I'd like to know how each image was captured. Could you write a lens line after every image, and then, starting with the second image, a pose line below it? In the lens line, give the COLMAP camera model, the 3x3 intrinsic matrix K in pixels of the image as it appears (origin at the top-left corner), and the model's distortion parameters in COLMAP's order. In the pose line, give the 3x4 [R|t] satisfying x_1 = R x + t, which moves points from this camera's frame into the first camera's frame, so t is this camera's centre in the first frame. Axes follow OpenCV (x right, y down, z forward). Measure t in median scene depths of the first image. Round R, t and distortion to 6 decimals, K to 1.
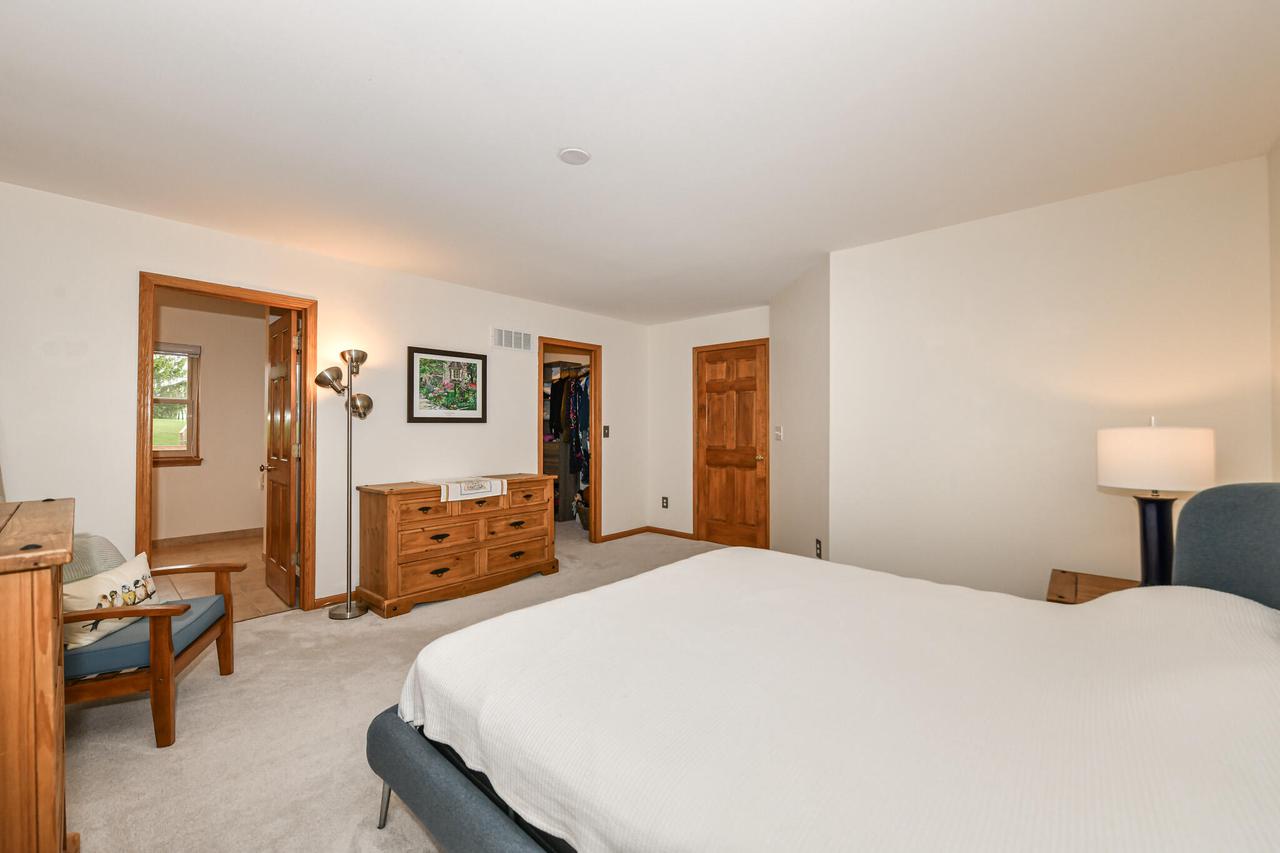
lens RADIAL K [[526.3, 0, 640.0], [0, 526.3, 426.5], [0, 0, 1]] dist [-0.001727, -0.000261]
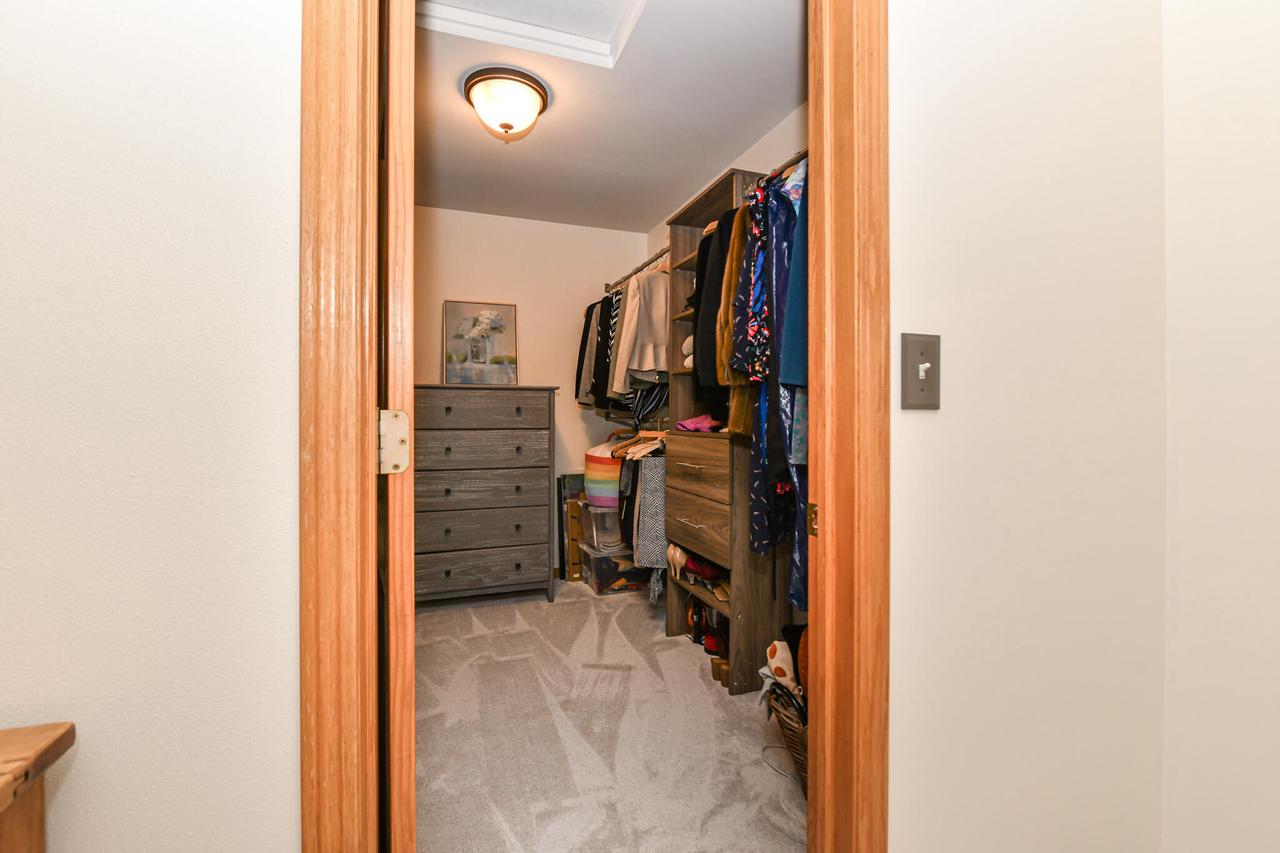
lens RADIAL K [[584.1, 0, 635.5], [0, 584.1, 421.6], [0, 0, 1]] dist [-0.002353, -0.000100]
pose [[0.895033, 0.001239, -0.445997, -0.060967], [0.004732, 0.999913, 0.012275, 0.021232], [0.445974, -0.013097, 0.894950, 0.785972]]
